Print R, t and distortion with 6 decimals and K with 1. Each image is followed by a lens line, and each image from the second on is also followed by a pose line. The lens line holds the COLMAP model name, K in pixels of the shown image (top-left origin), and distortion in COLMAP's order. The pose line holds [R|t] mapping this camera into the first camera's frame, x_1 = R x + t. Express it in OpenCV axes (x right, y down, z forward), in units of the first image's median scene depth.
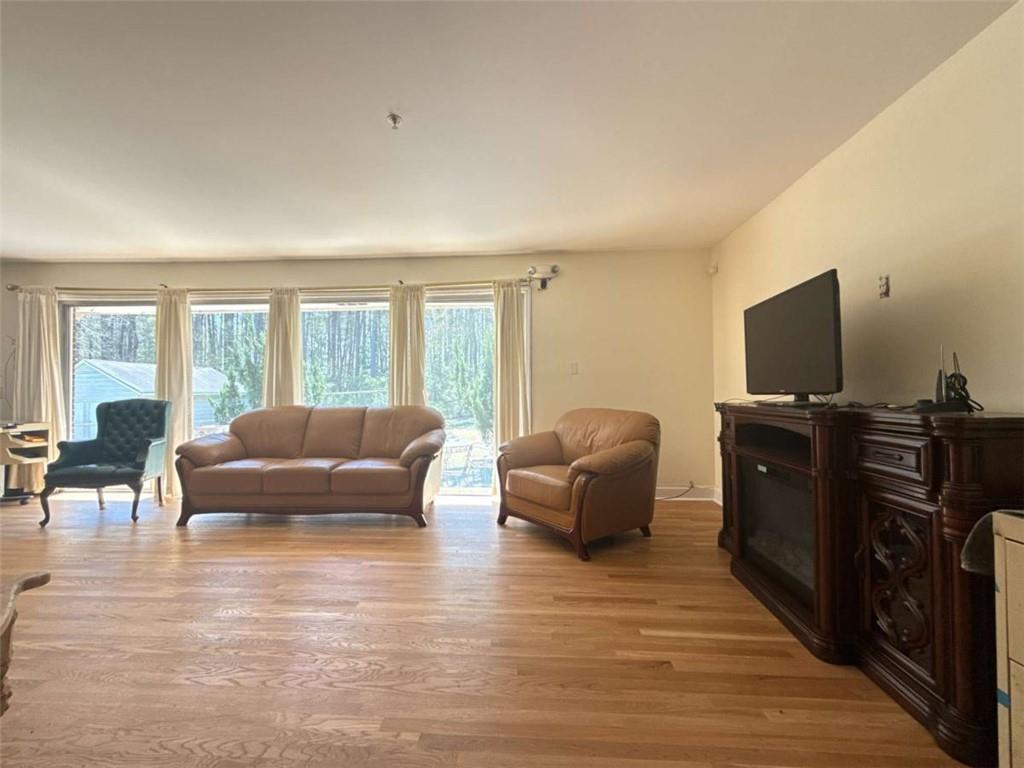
lens RADIAL K [[435.0, 0, 512.0], [0, 435.0, 384.0], [0, 0, 1]] dist [-0.000753, -0.000011]
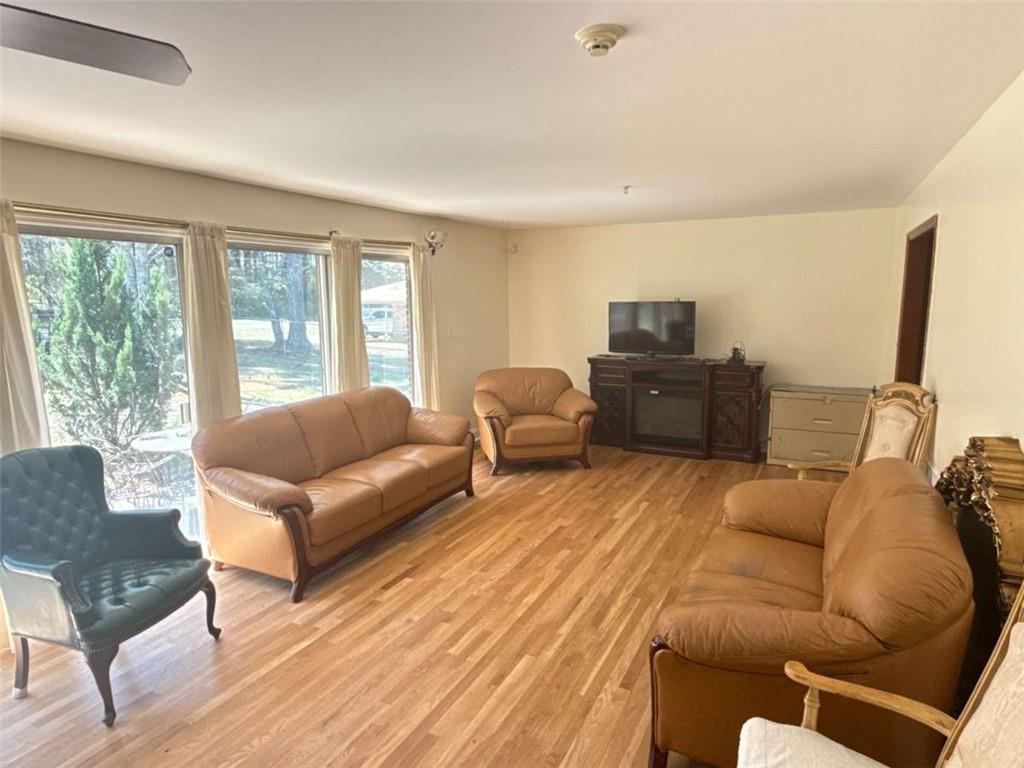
lens RADIAL K [[614.1, 0, 512.0], [0, 614.1, 384.0], [0, 0, 1]] dist [0.044907, 0.000130]
pose [[0.400020, -0.127910, 0.907537, -1.688507], [-0.005424, 0.989866, 0.141904, -0.178508], [-0.916491, -0.061687, 0.395272, 0.365146]]
